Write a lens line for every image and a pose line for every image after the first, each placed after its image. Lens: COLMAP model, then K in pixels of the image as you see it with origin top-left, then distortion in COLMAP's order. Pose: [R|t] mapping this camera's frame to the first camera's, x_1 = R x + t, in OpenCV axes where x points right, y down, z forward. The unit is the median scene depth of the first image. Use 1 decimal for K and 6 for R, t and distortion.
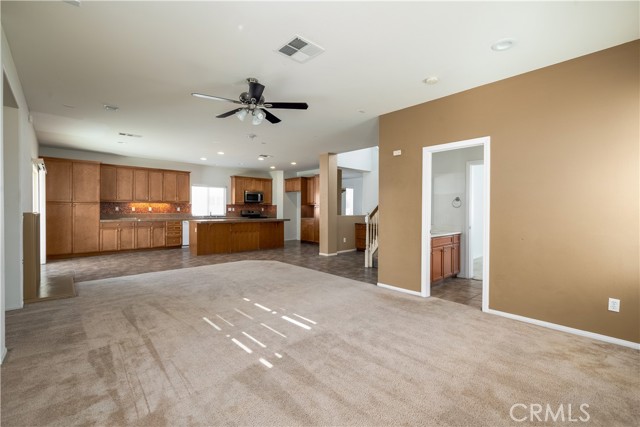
lens RADIAL K [[282.9, 0, 321.4], [0, 282.9, 211.7], [0, 0, 1]] dist [0.003026, 0.000621]
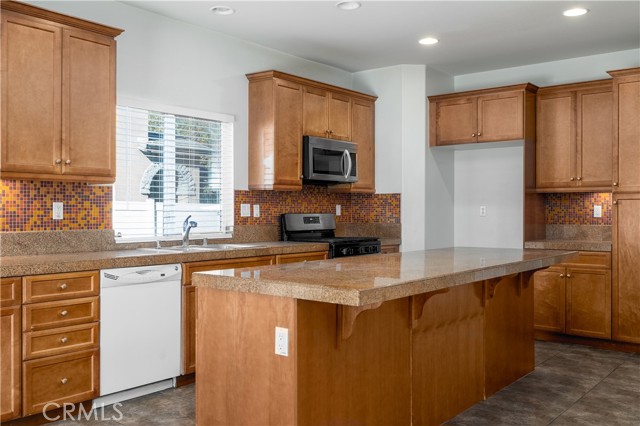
lens RADIAL K [[623.6, 0, 320.5], [0, 623.6, 213.8], [0, 0, 1]] dist [0.014058, 0.000000]
pose [[0.983651, -0.004357, 0.180030, -0.352491], [0.004700, 0.999988, -0.001478, -0.004507], [-0.180021, 0.002300, 0.983660, 0.466948]]
